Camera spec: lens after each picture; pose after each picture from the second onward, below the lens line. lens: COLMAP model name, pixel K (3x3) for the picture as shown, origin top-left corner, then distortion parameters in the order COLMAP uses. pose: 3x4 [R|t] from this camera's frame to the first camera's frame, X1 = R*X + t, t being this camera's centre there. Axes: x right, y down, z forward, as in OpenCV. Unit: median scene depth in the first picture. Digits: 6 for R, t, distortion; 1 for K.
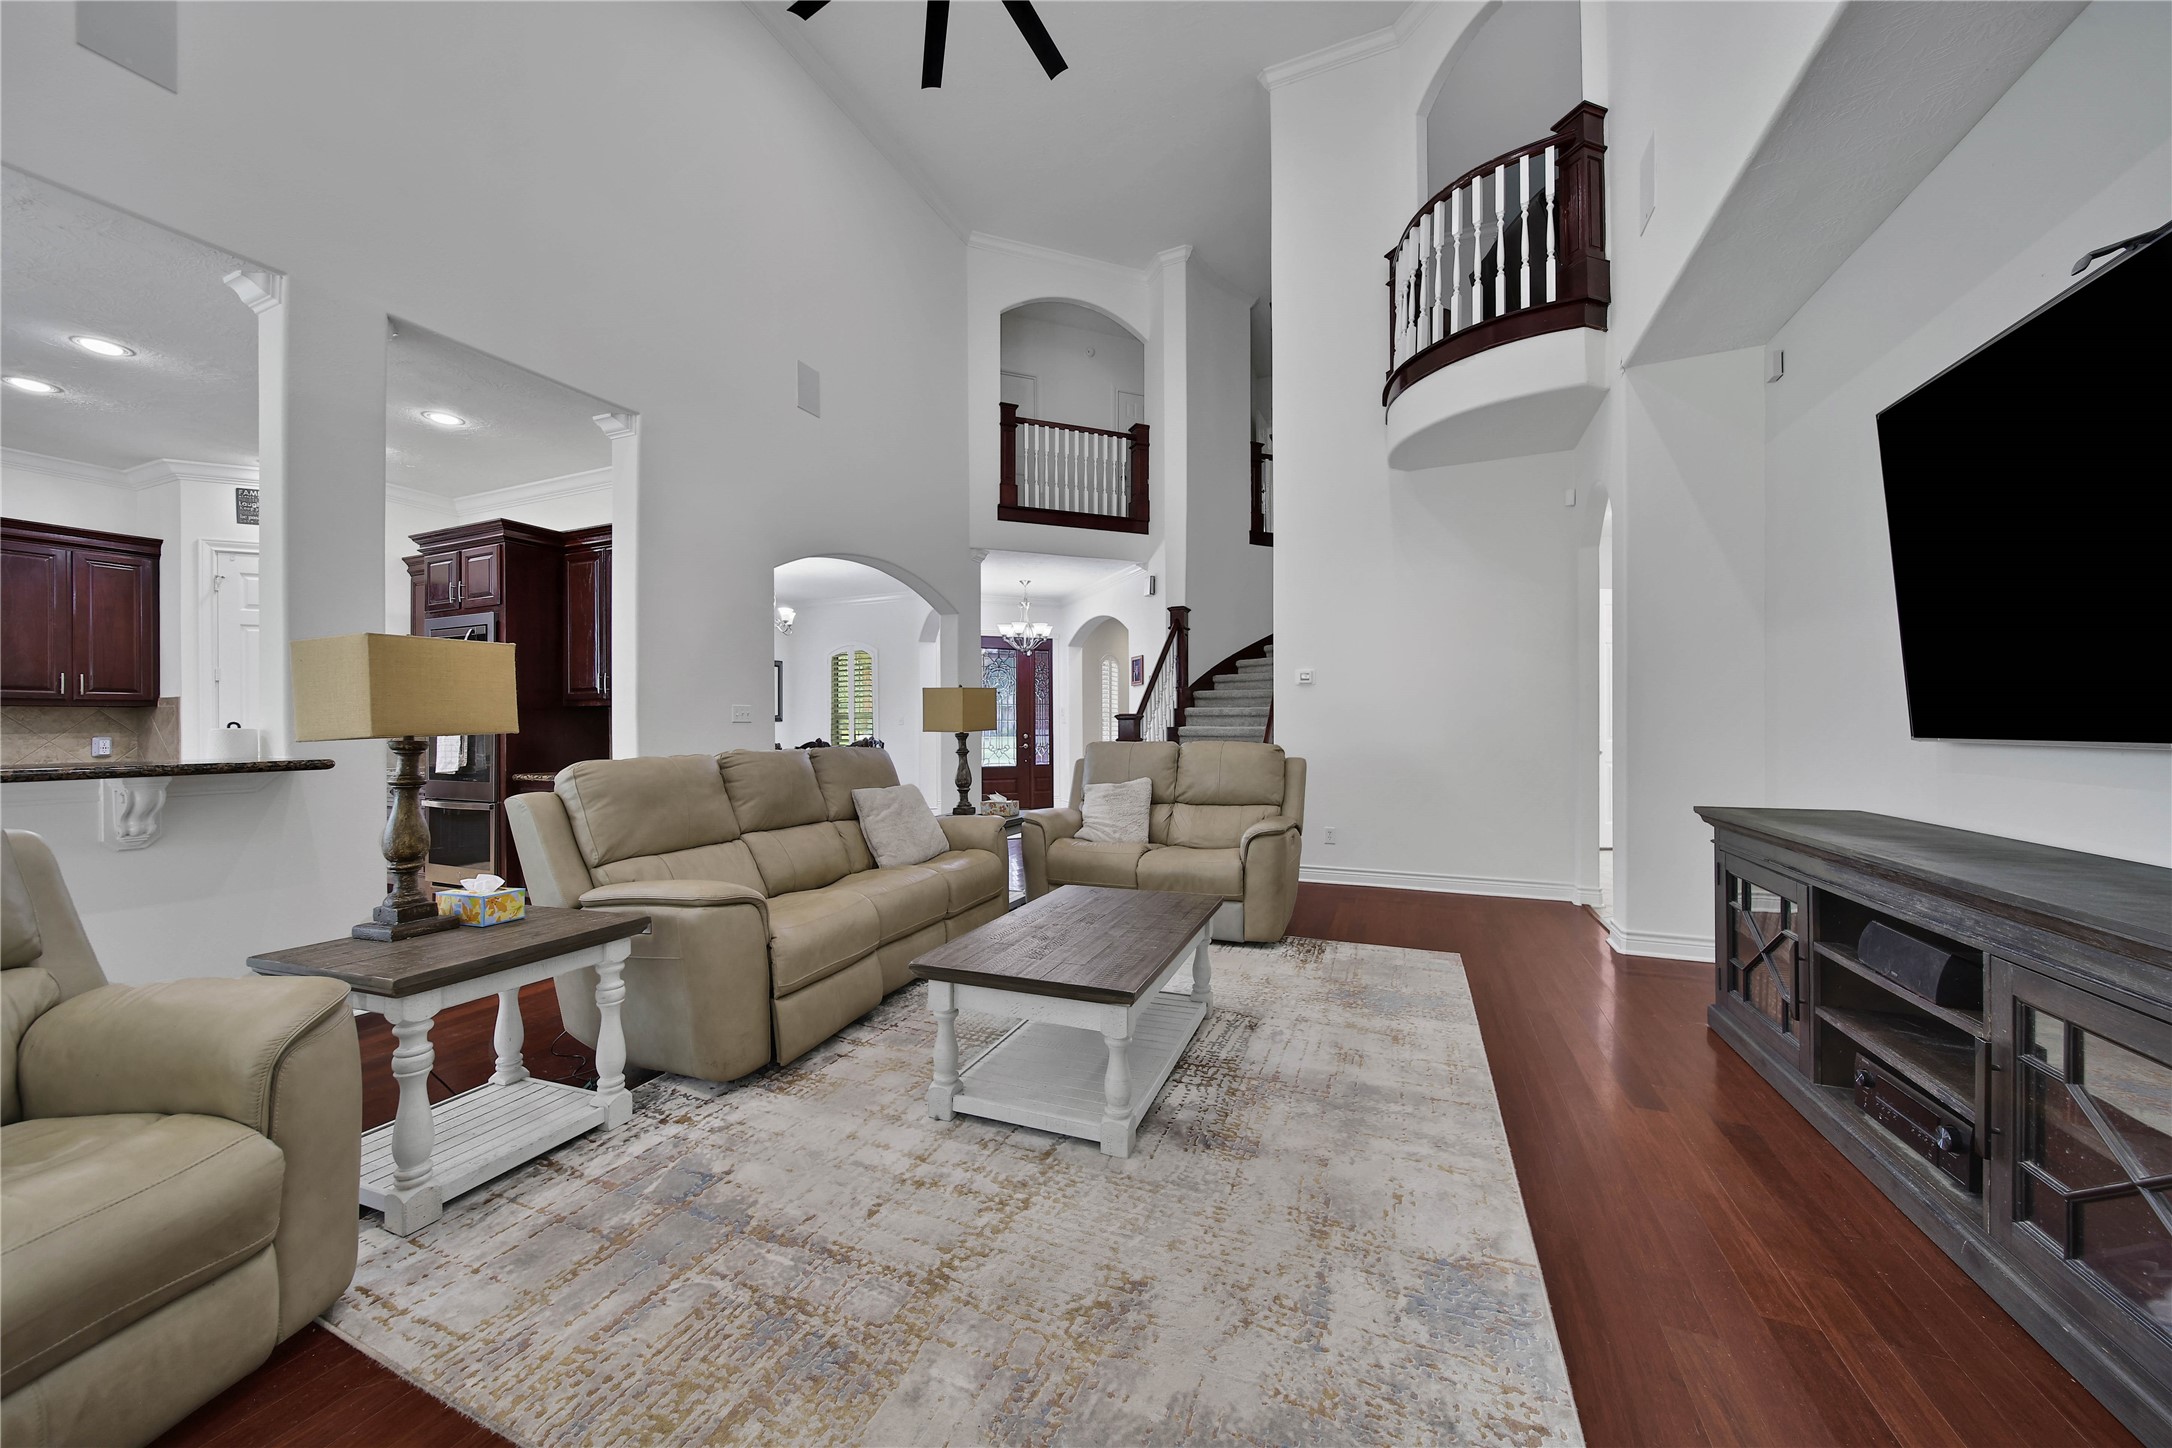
lens RADIAL K [[765.3, 0, 1093.6], [0, 765.3, 726.7], [0, 0, 1]] dist [-0.003137, -0.000768]
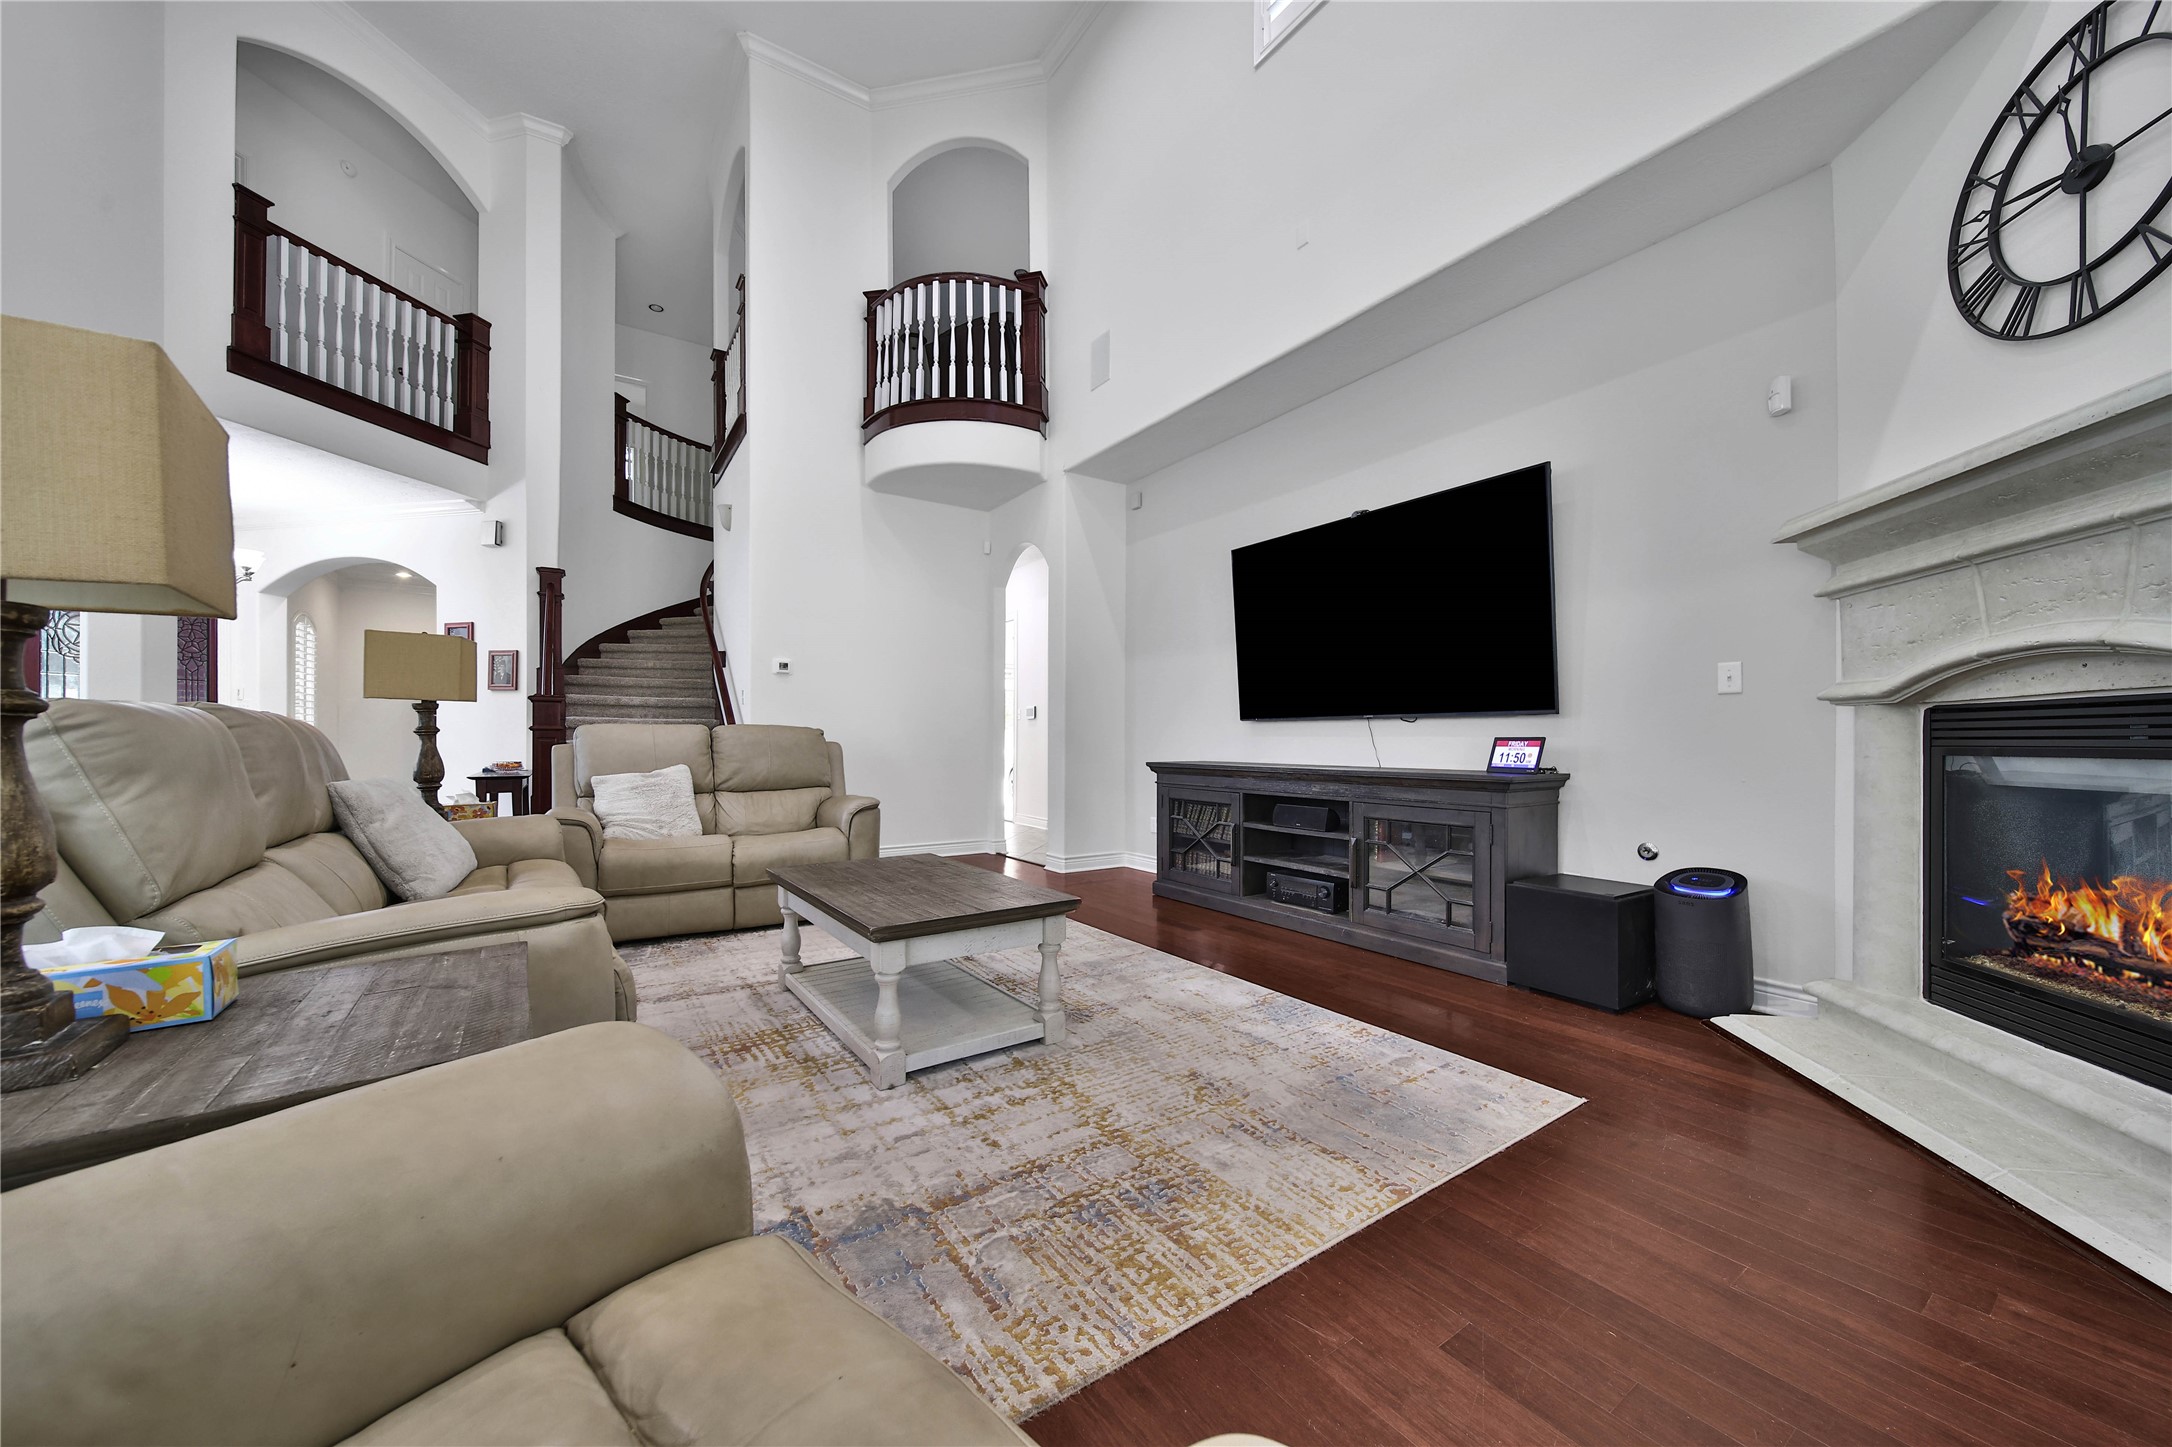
lens RADIAL K [[765.3, 0, 1101.3], [0, 765.3, 735.3], [0, 0, 1]] dist [-0.003137, -0.000768]
pose [[0.540184, 0.009810, 0.841490, -0.418407], [-0.004561, 0.999951, -0.008730, 0.040125], [-0.841535, 0.000878, 0.540202, 0.129735]]
